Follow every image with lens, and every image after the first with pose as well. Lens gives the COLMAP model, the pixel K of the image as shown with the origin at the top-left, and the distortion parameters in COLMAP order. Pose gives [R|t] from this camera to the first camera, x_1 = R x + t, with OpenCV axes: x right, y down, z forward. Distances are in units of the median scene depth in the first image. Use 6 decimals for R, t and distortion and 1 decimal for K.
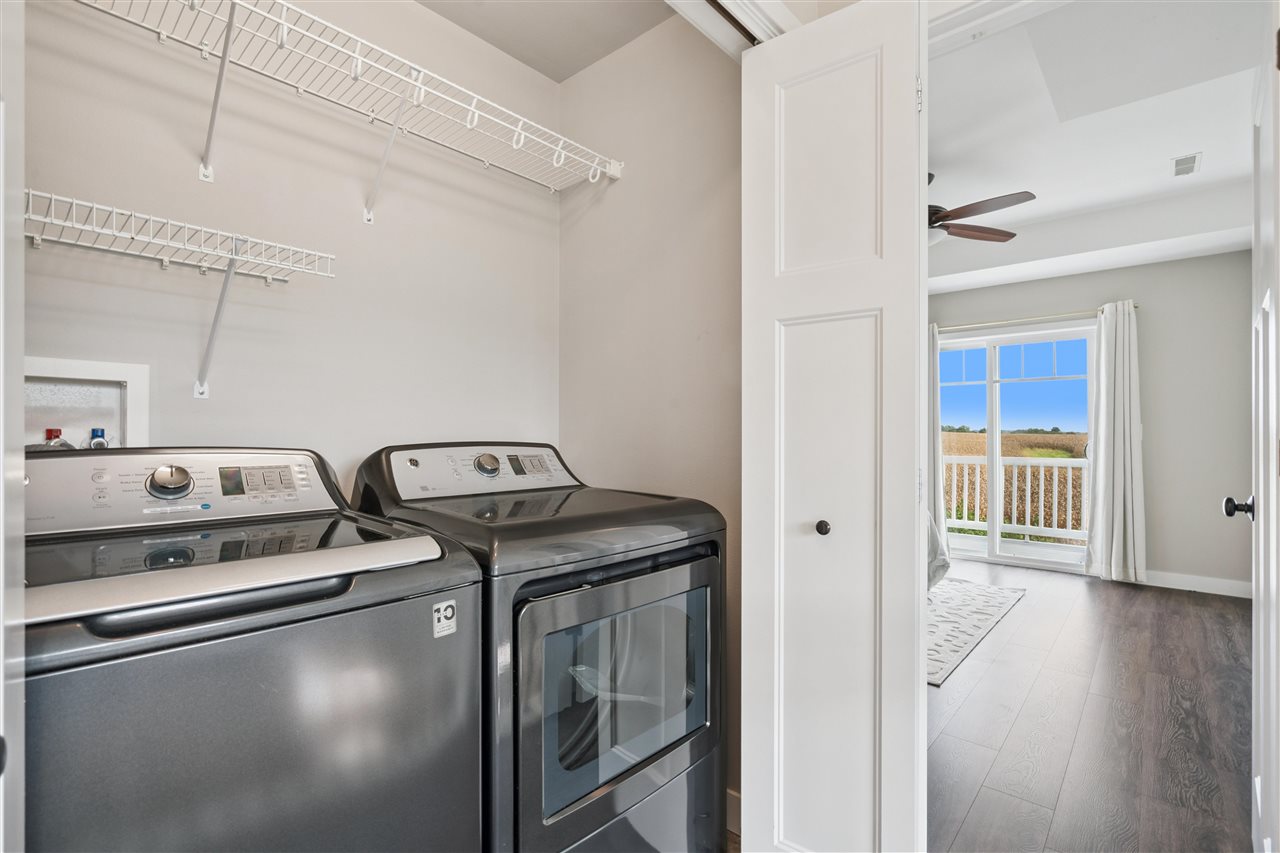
lens RADIAL K [[586.9, 0, 639.6], [0, 586.9, 422.1], [0, 0, 1]] dist [-0.001142, -0.000024]
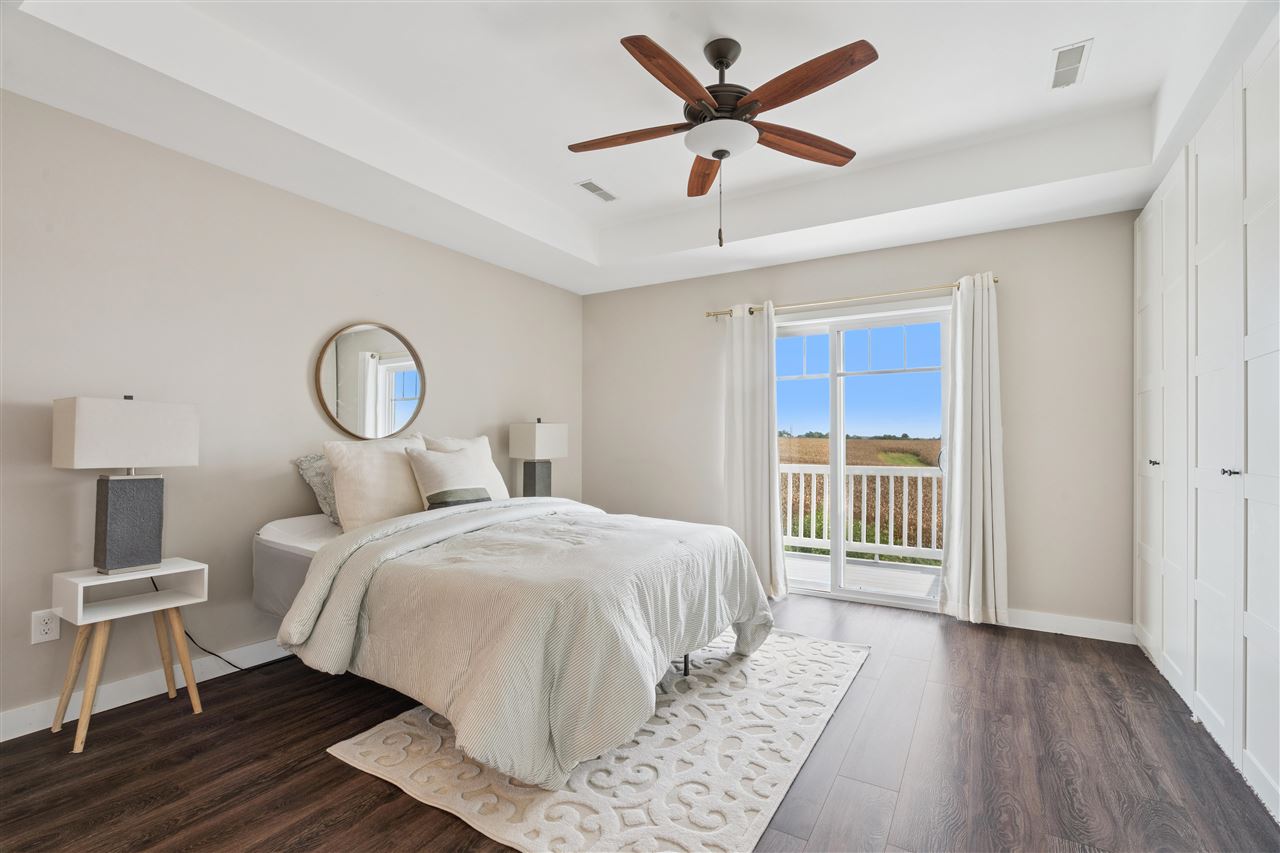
lens RADIAL K [[578.8, 0, 640.0], [0, 578.8, 426.5], [0, 0, 1]] dist [-0.000660, -0.000049]
pose [[0.982544, 0.002419, 0.186014, 0.210727], [-0.001684, 0.999990, -0.004111, 0.007079], [-0.186022, 0.003726, 0.982539, 0.299089]]
